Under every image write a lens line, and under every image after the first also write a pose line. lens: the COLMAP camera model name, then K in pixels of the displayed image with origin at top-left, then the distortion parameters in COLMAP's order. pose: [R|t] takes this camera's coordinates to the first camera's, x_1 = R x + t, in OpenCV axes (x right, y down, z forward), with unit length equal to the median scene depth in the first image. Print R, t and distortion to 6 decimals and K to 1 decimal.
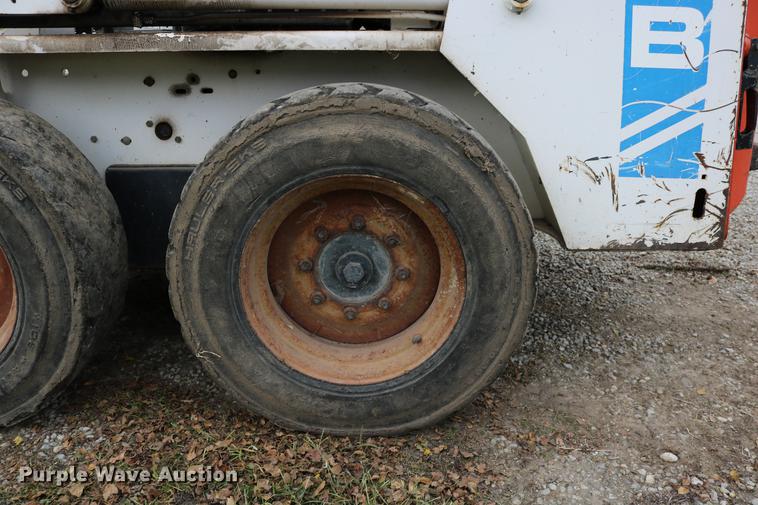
lens RADIAL K [[621.9, 0, 376.1], [0, 621.9, 253.4], [0, 0, 1]] dist [-0.153567, 0.117439]
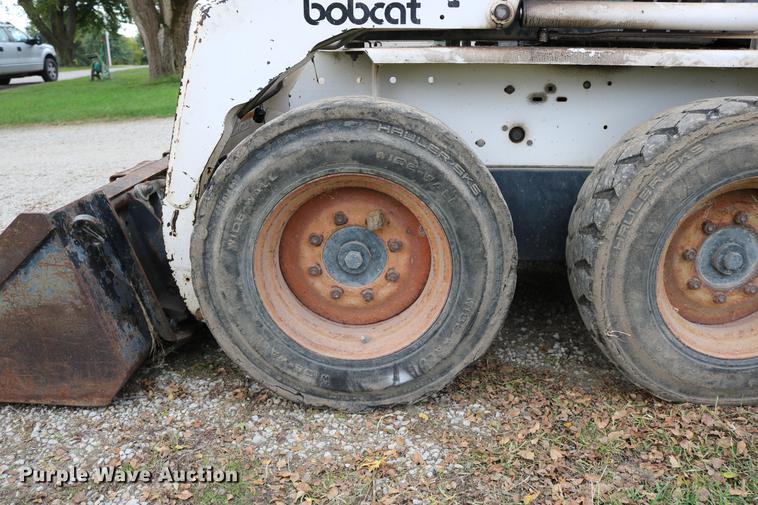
lens RADIAL K [[621.9, 0, 376.1], [0, 621.9, 253.4], [0, 0, 1]] dist [-0.153567, 0.117439]
pose [[0.998910, -0.000710, -0.046677, -0.660798], [0.000385, 0.999976, -0.006963, 0.024568], [0.046680, 0.006938, 0.998886, -0.140658]]
